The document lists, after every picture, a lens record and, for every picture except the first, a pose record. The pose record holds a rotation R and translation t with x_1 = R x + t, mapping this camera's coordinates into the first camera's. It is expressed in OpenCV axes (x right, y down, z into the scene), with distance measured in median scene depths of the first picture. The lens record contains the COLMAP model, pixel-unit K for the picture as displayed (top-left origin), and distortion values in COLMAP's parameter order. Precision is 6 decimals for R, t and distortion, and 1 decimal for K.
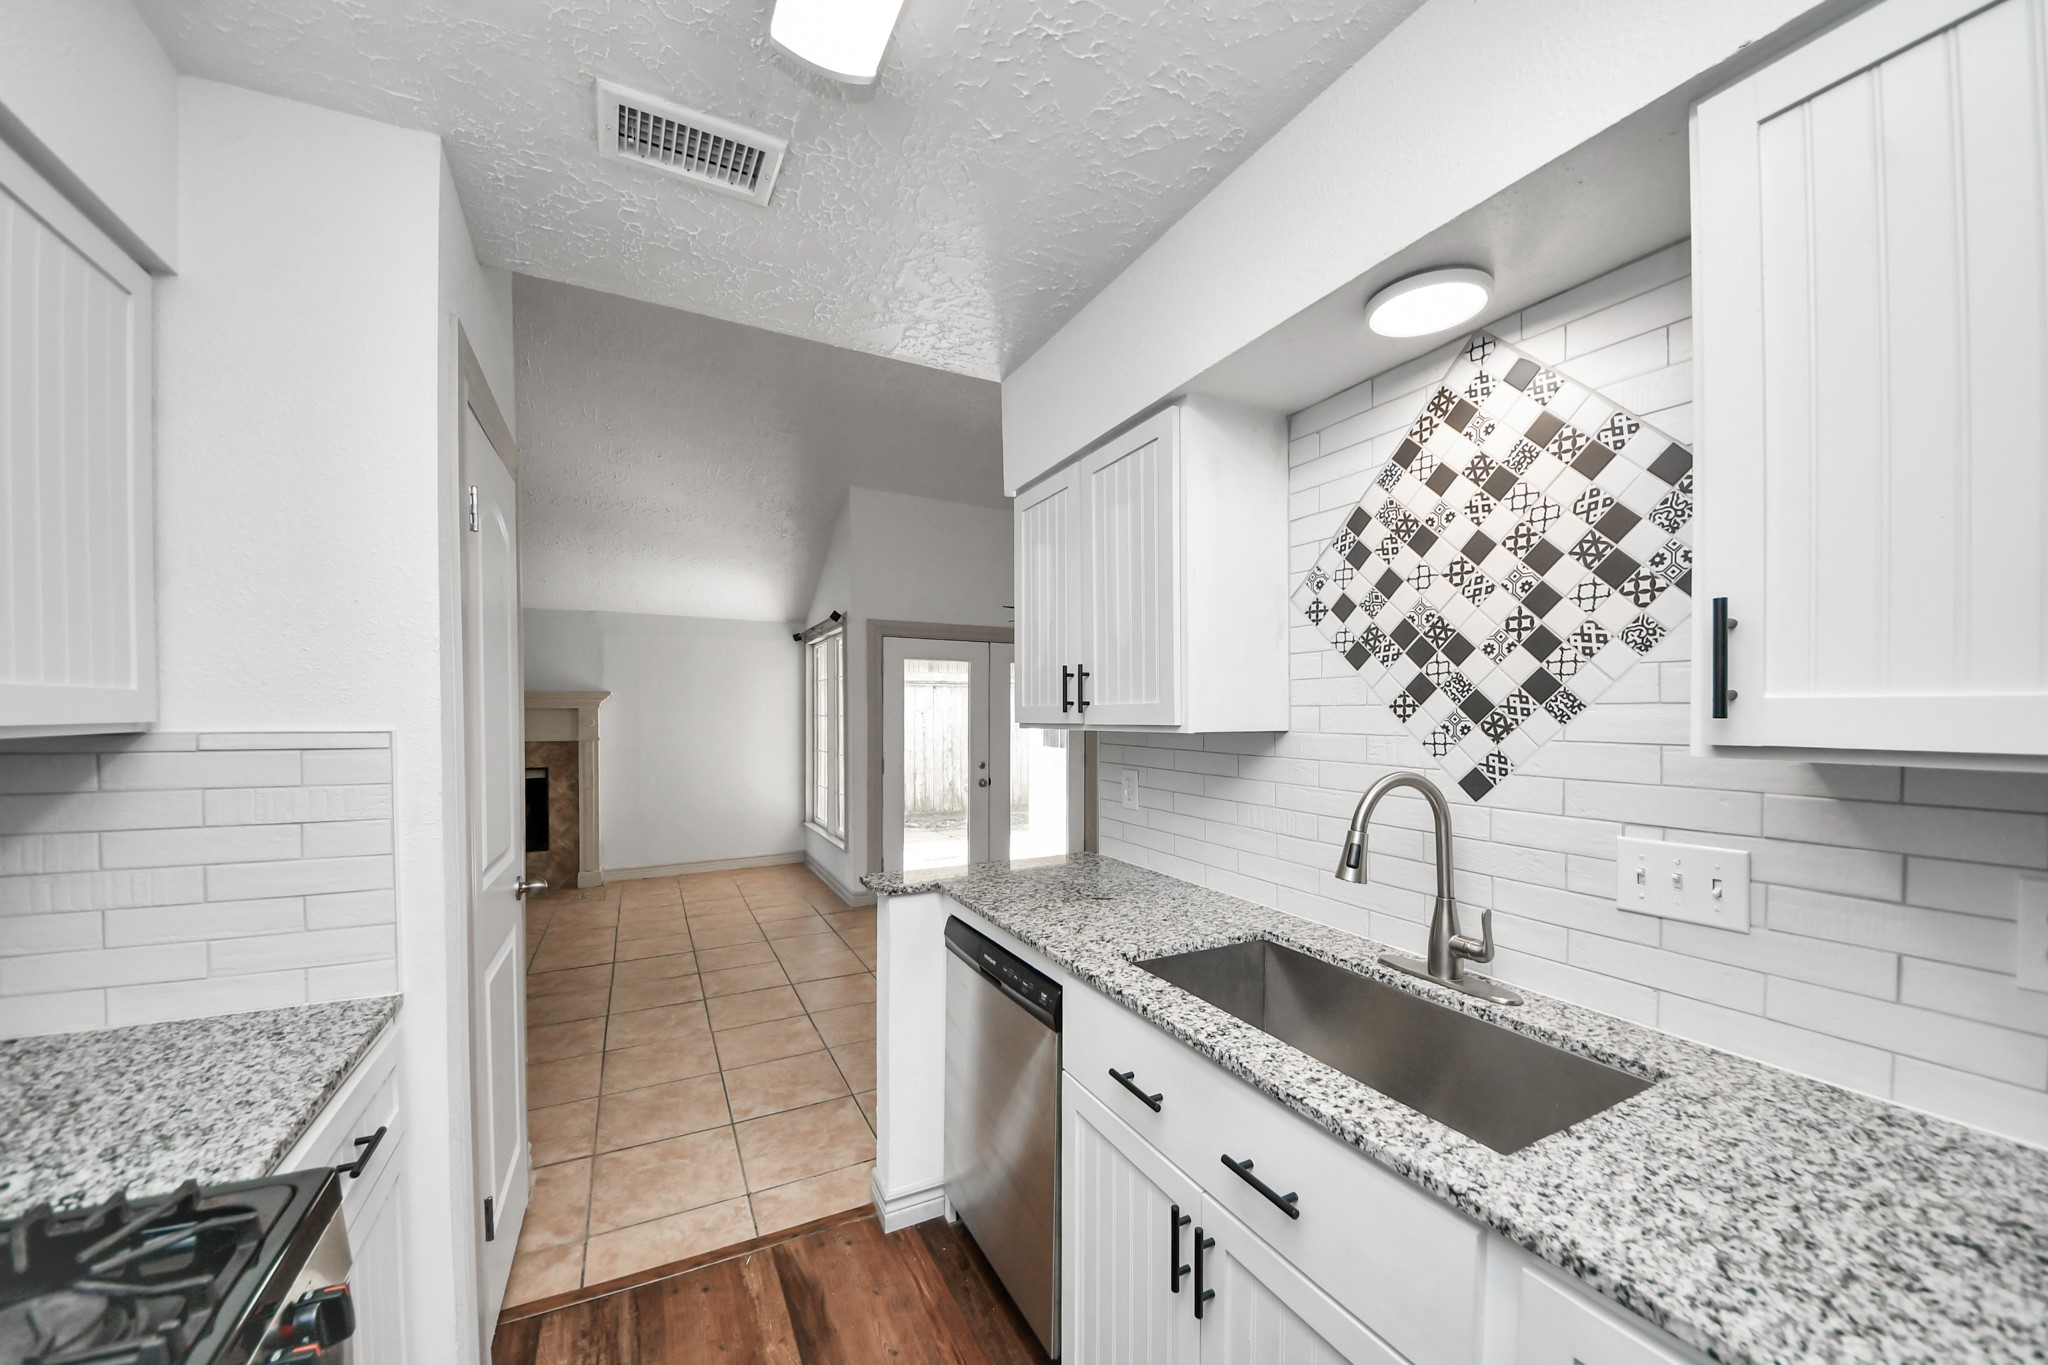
lens RADIAL K [[734.7, 0, 1009.5], [0, 734.7, 720.7], [0, 0, 1]] dist [0.042267, -0.023737]
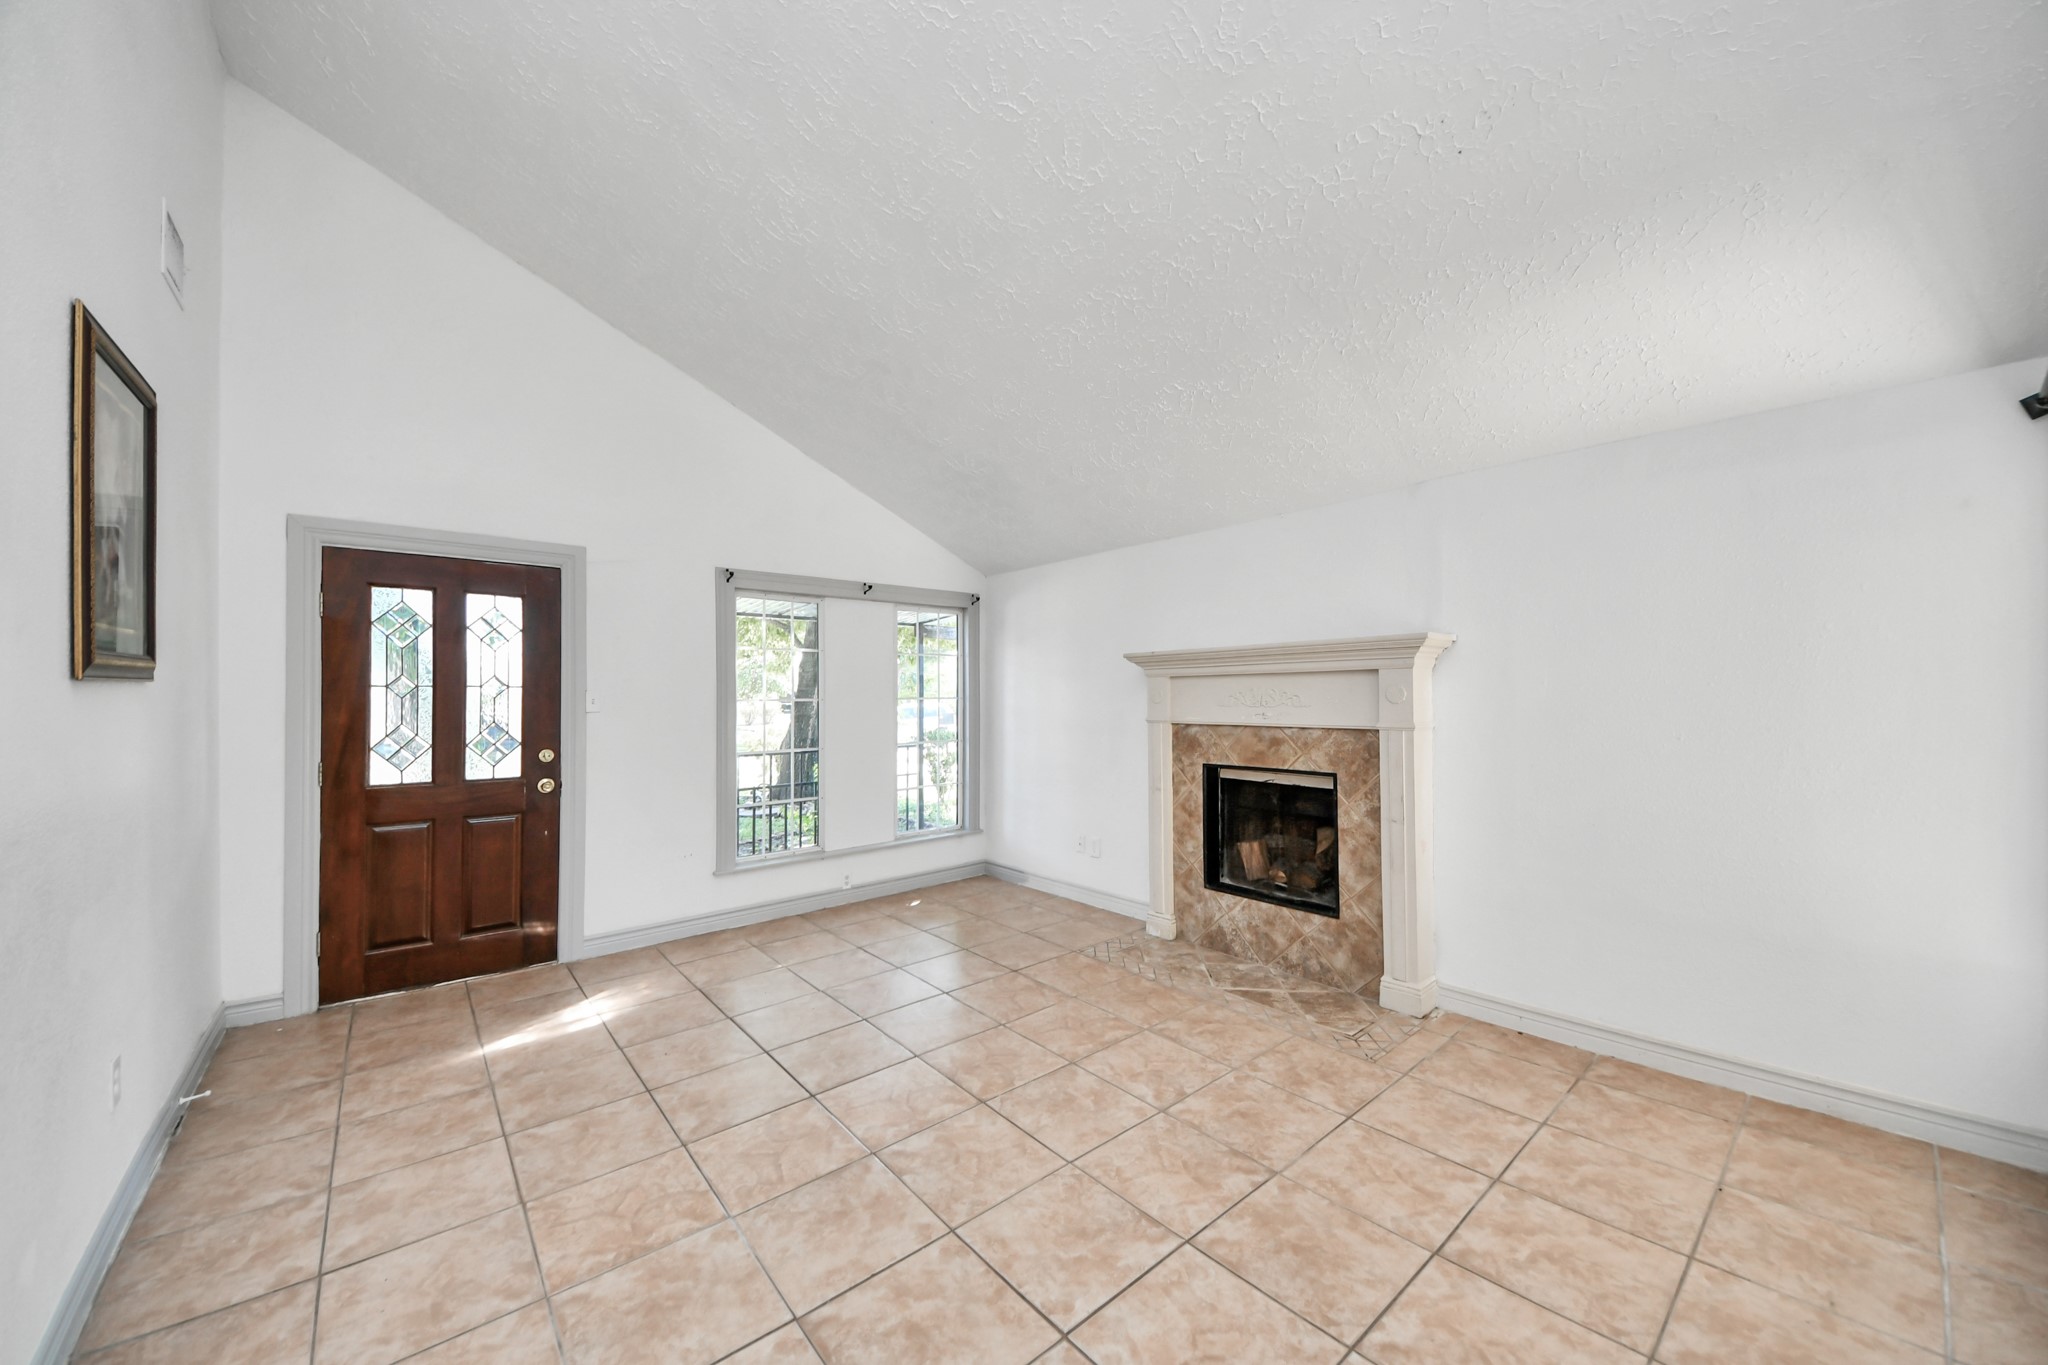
lens RADIAL K [[741.0, 0, 1020.8], [0, 741.0, 680.9], [0, 0, 1]] dist [0.006445, -0.011903]
pose [[0.234178, -0.019766, -0.971993, -0.504617], [0.003407, 0.999804, -0.019510, 0.010616], [0.972188, 0.001257, 0.234200, 2.626232]]
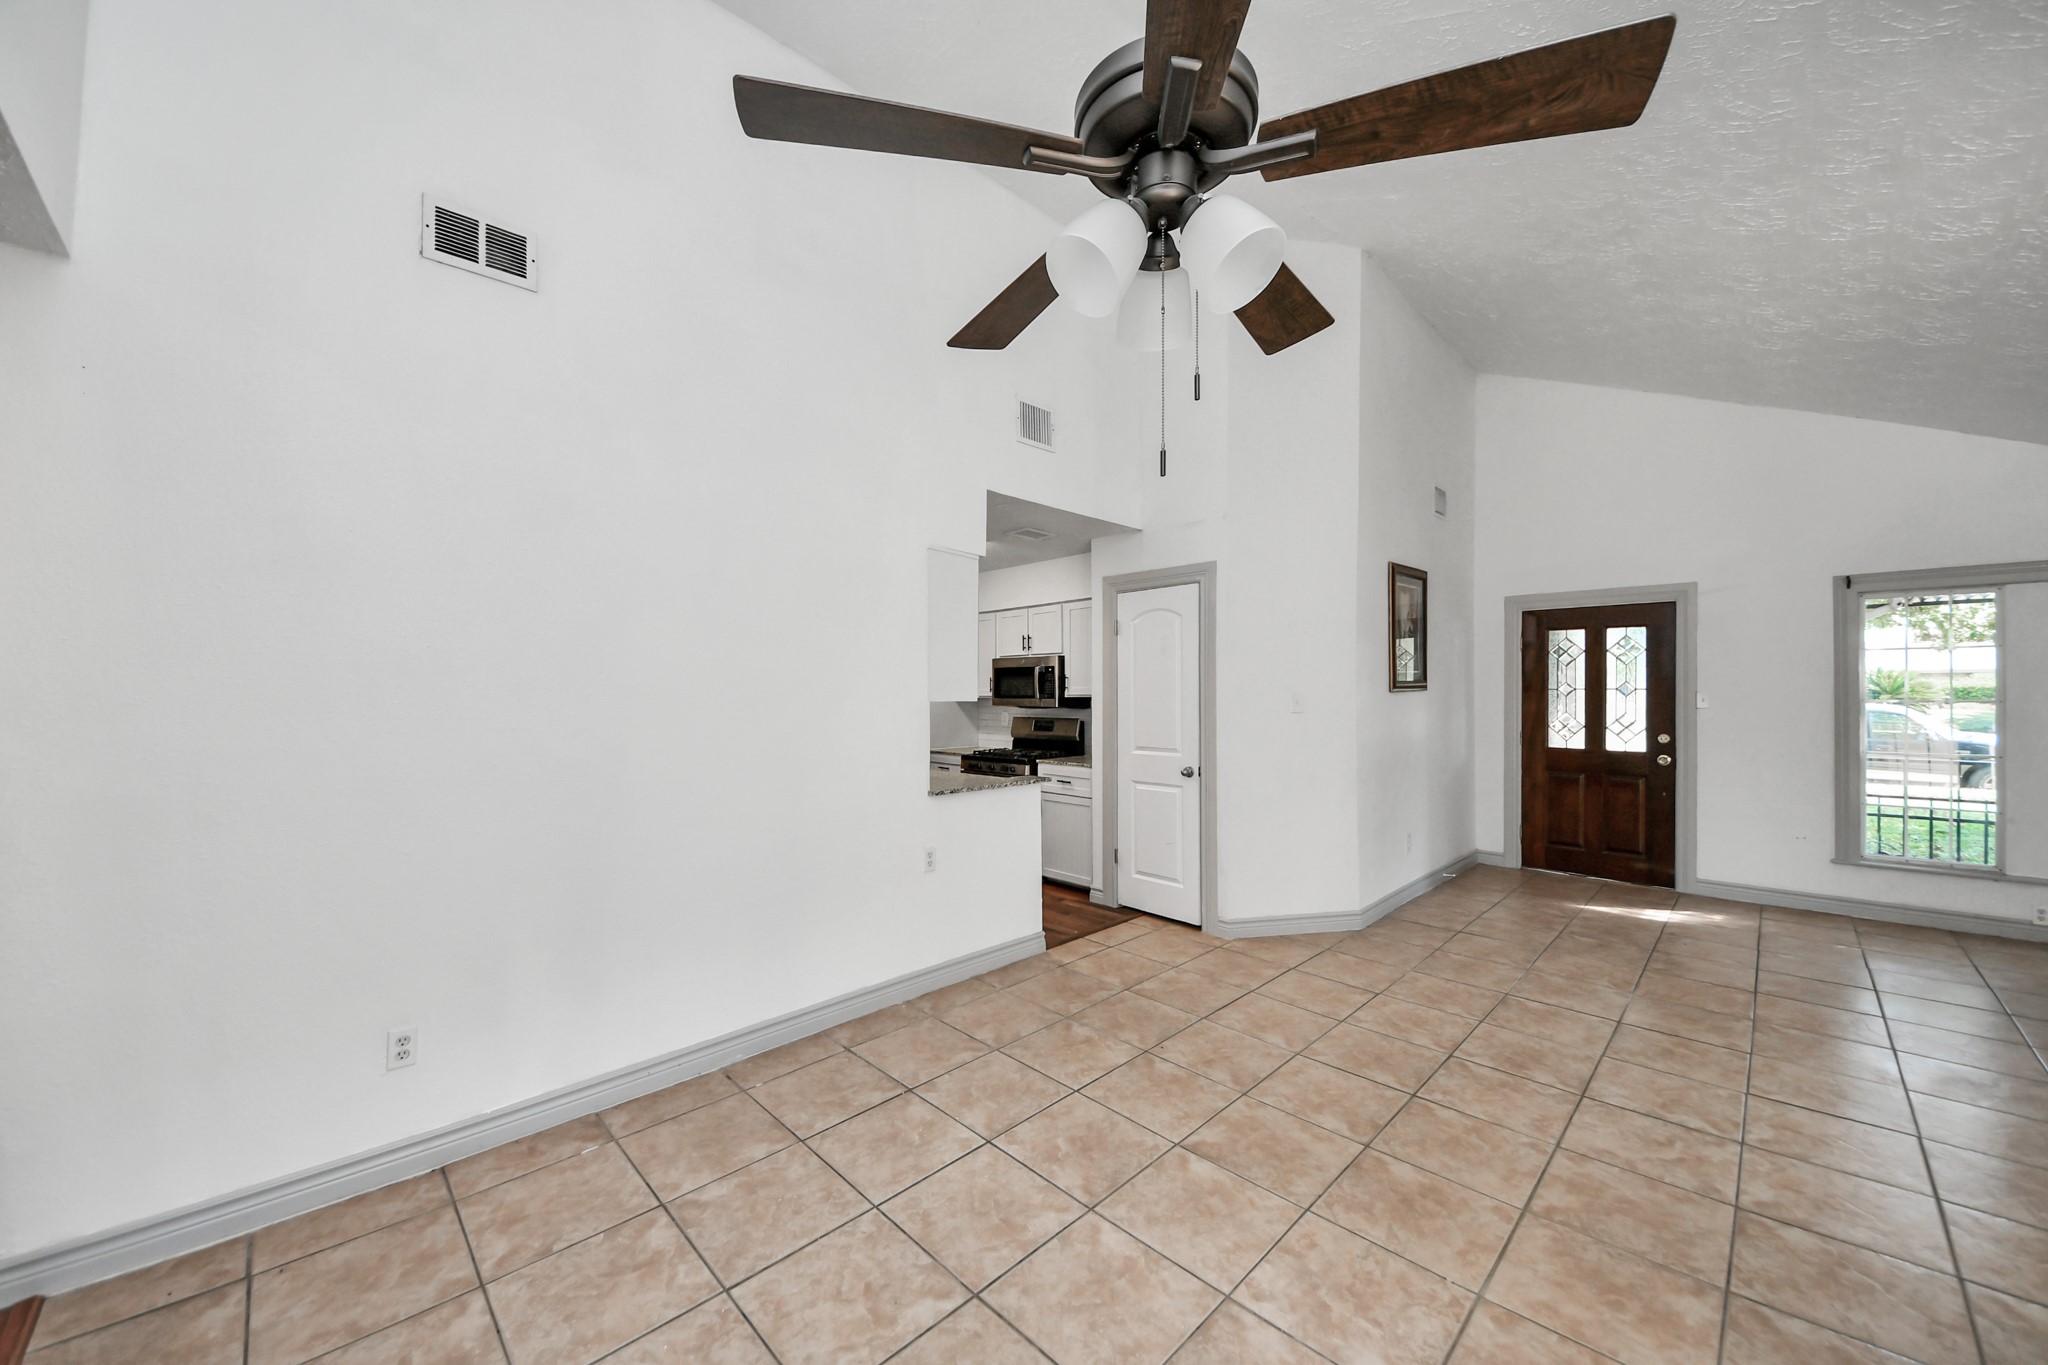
lens RADIAL K [[739.0, 0, 1021.5], [0, 739.0, 694.0], [0, 0, 1]] dist [0.045496, -0.030799]
pose [[-0.950297, 0.002565, -0.311333, 0.684425], [-0.001200, 0.999928, 0.011904, -0.042279], [0.311342, 0.011686, -0.950226, 4.115278]]
